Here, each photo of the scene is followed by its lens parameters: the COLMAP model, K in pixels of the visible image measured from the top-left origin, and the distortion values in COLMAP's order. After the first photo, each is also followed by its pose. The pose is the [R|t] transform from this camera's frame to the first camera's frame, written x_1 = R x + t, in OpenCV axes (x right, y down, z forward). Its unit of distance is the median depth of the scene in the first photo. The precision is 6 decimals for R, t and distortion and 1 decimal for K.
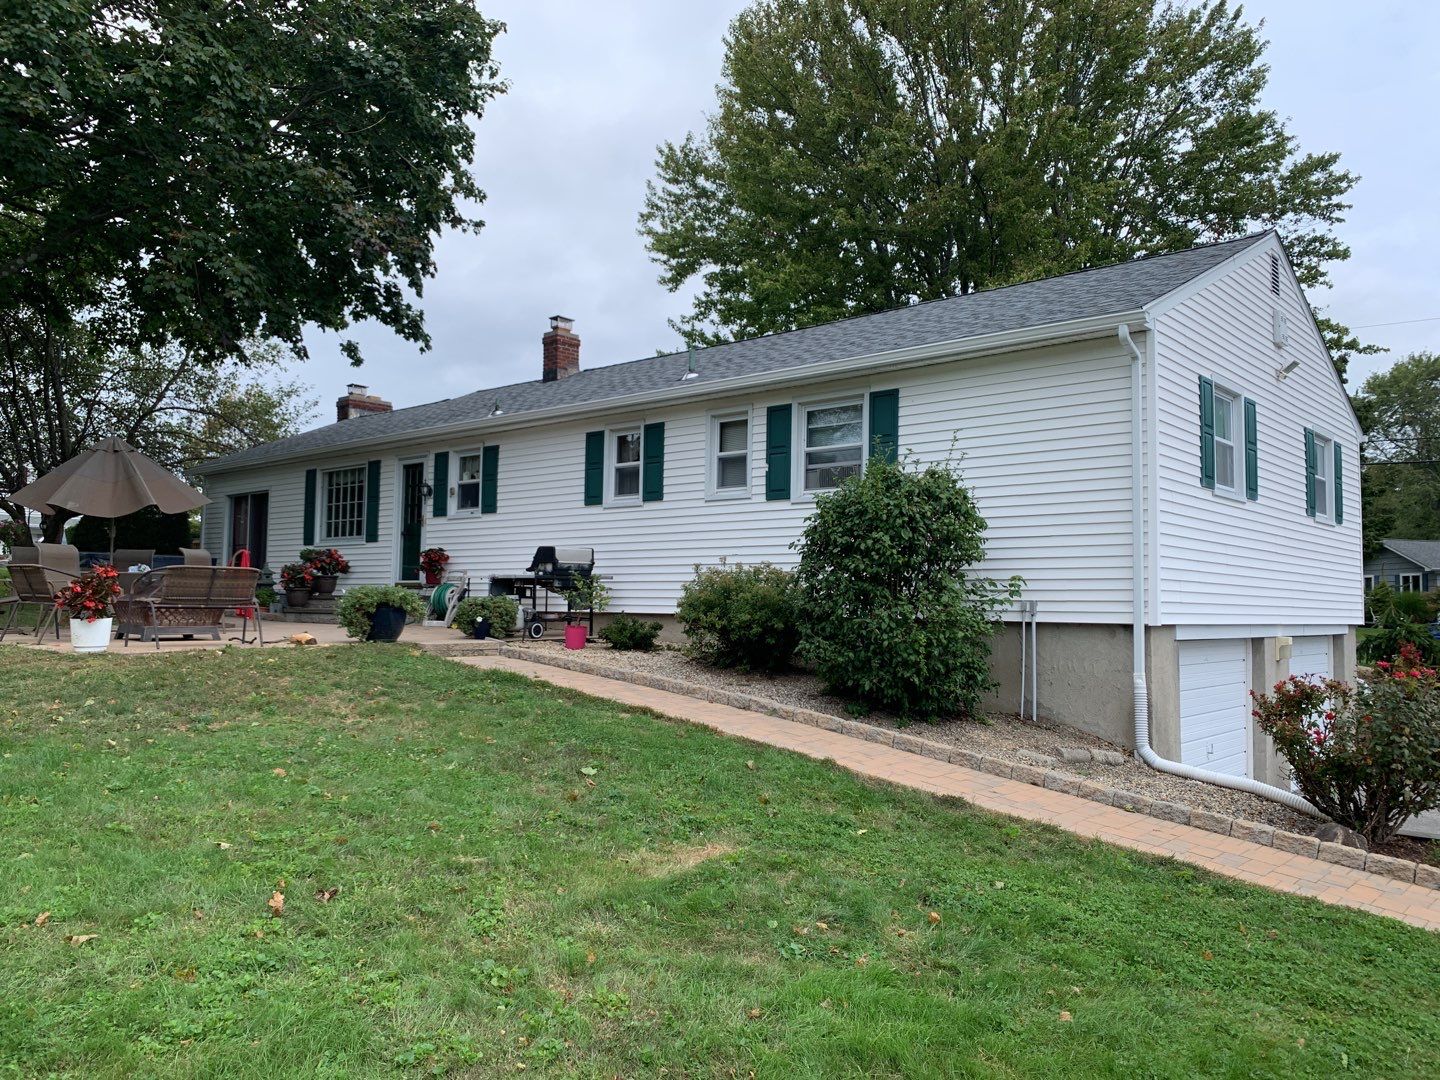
lens RADIAL K [[1090.5, 0, 720.3], [0, 1090.5, 533.0], [0, 0, 1]] dist [0.044865, -0.015997]
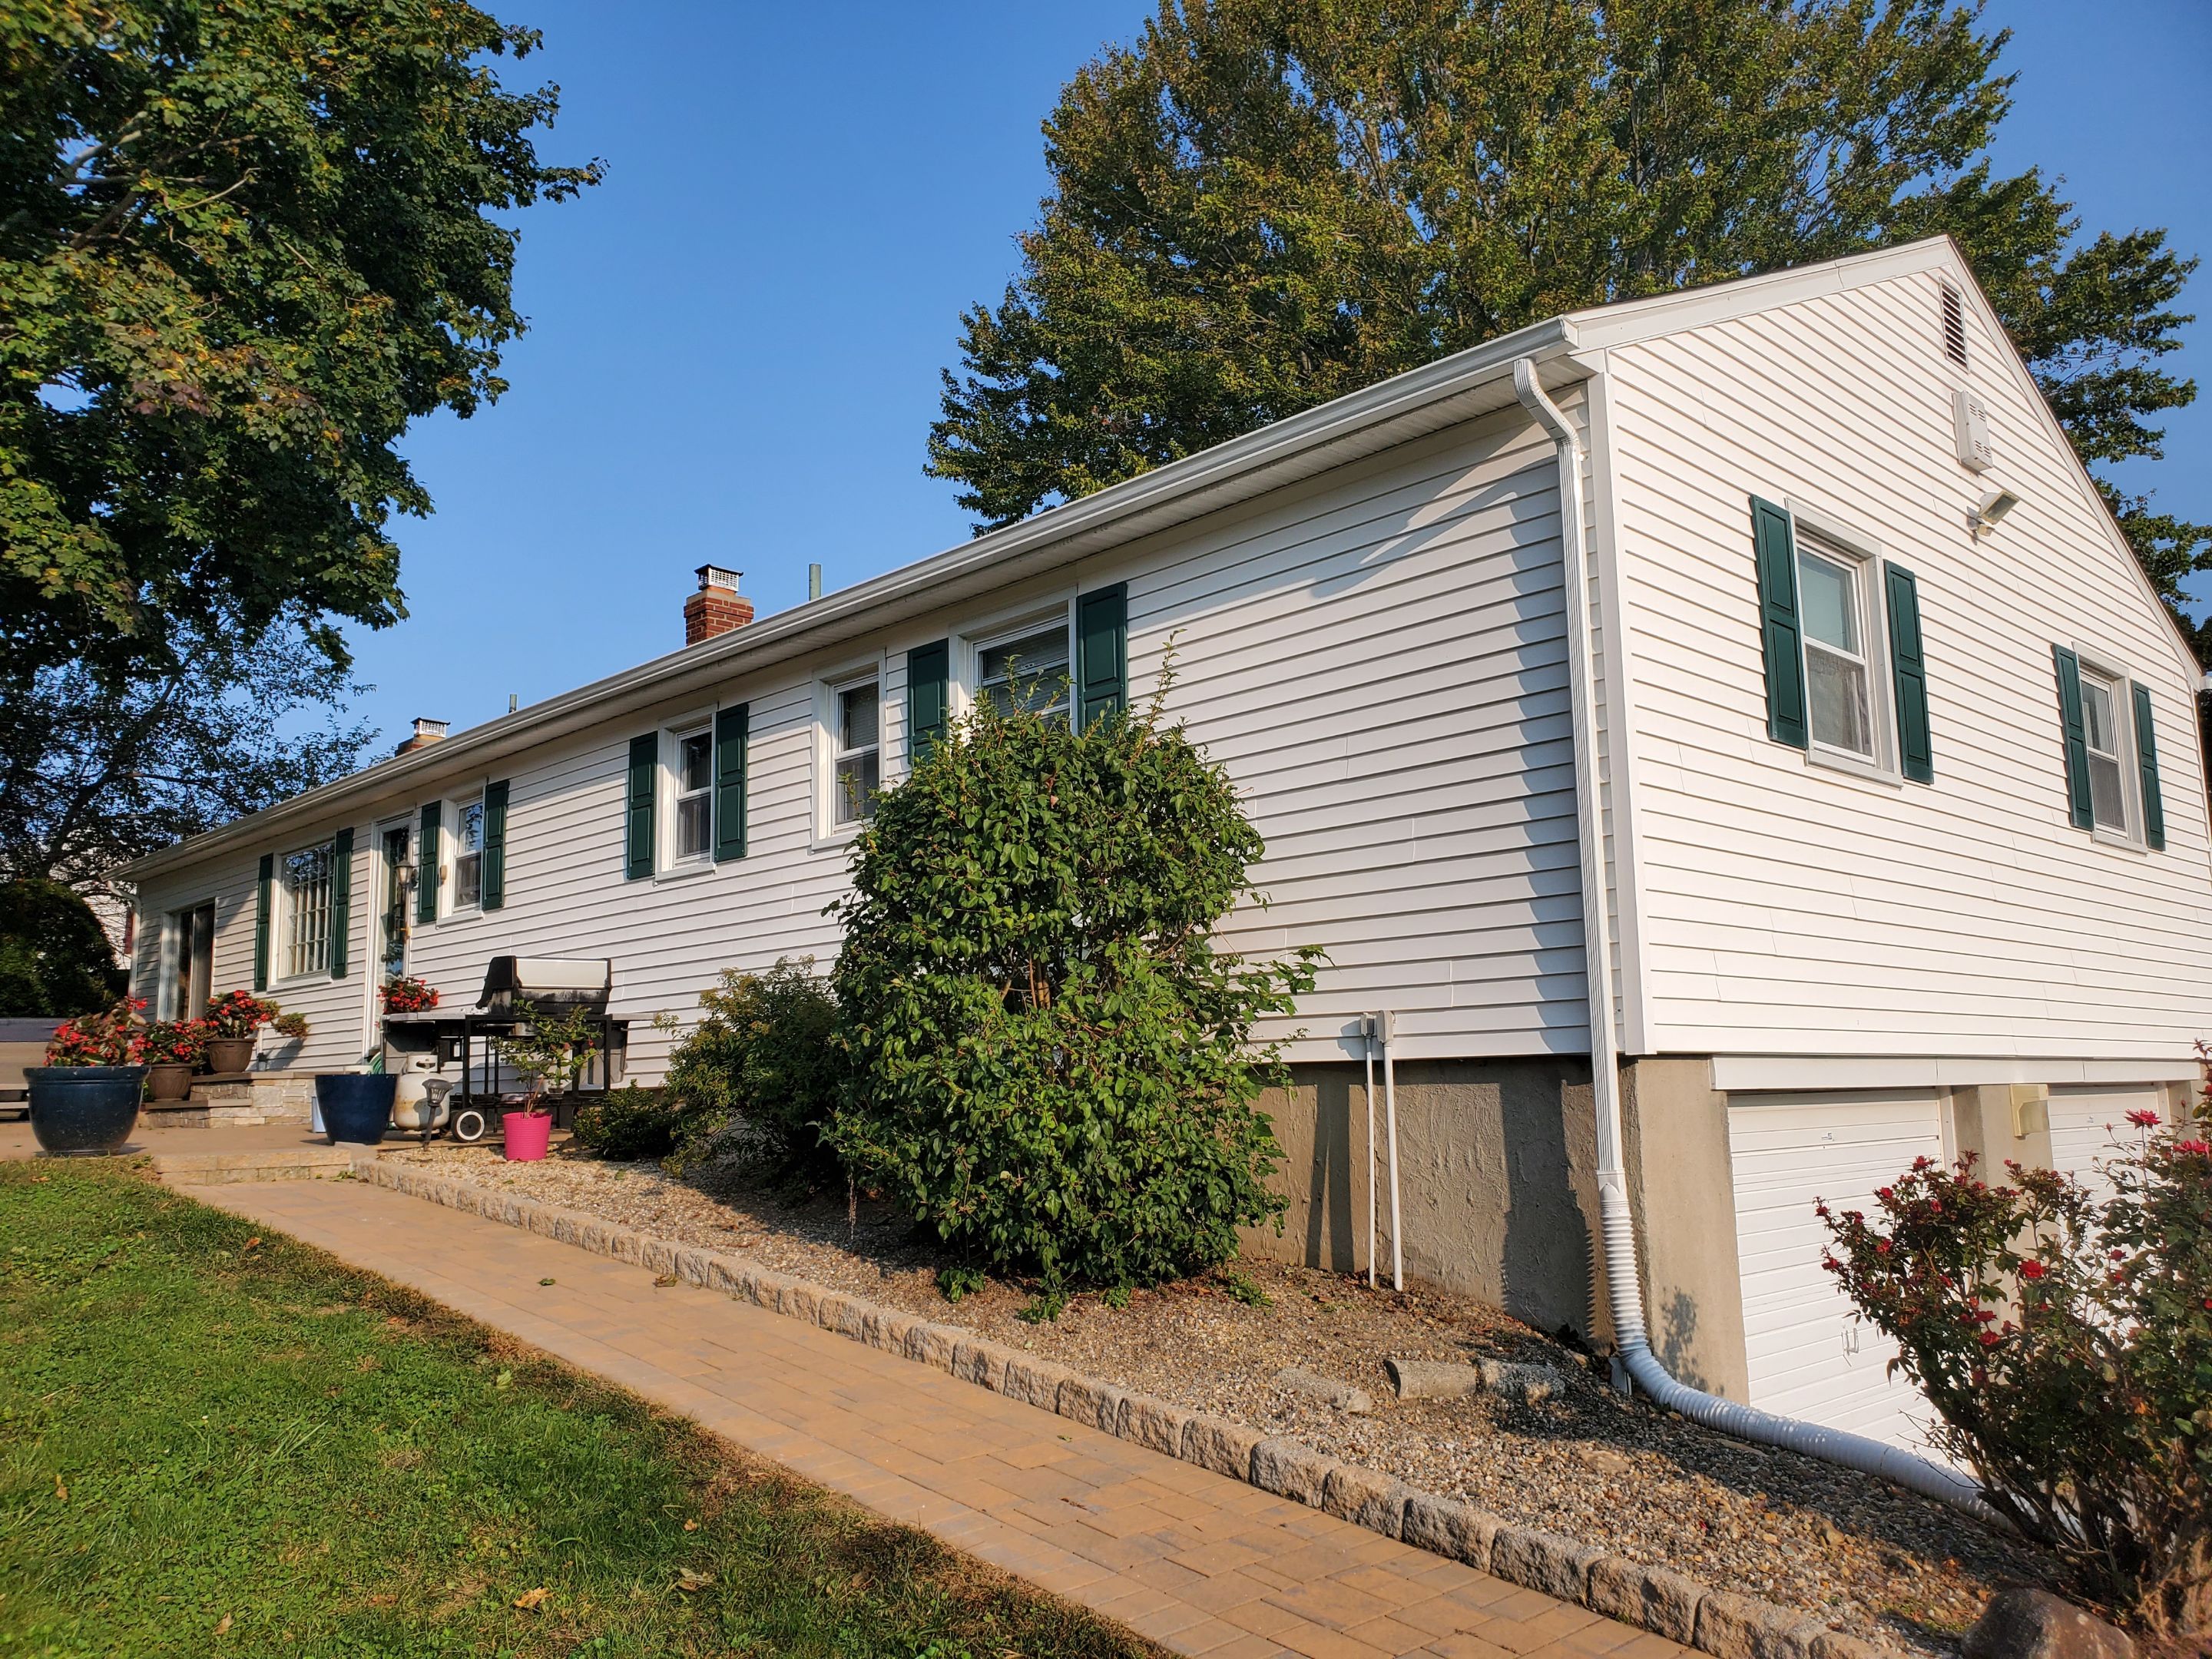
lens RADIAL K [[1701.1, 0, 1103.9], [0, 1701.1, 847.9], [0, 0, 1]] dist [0.055544, 0.014938]
pose [[0.996356, -0.044082, -0.073011, 0.183994], [0.038108, 0.995962, -0.081286, 0.039133], [0.076299, 0.078208, 0.994013, 0.248450]]
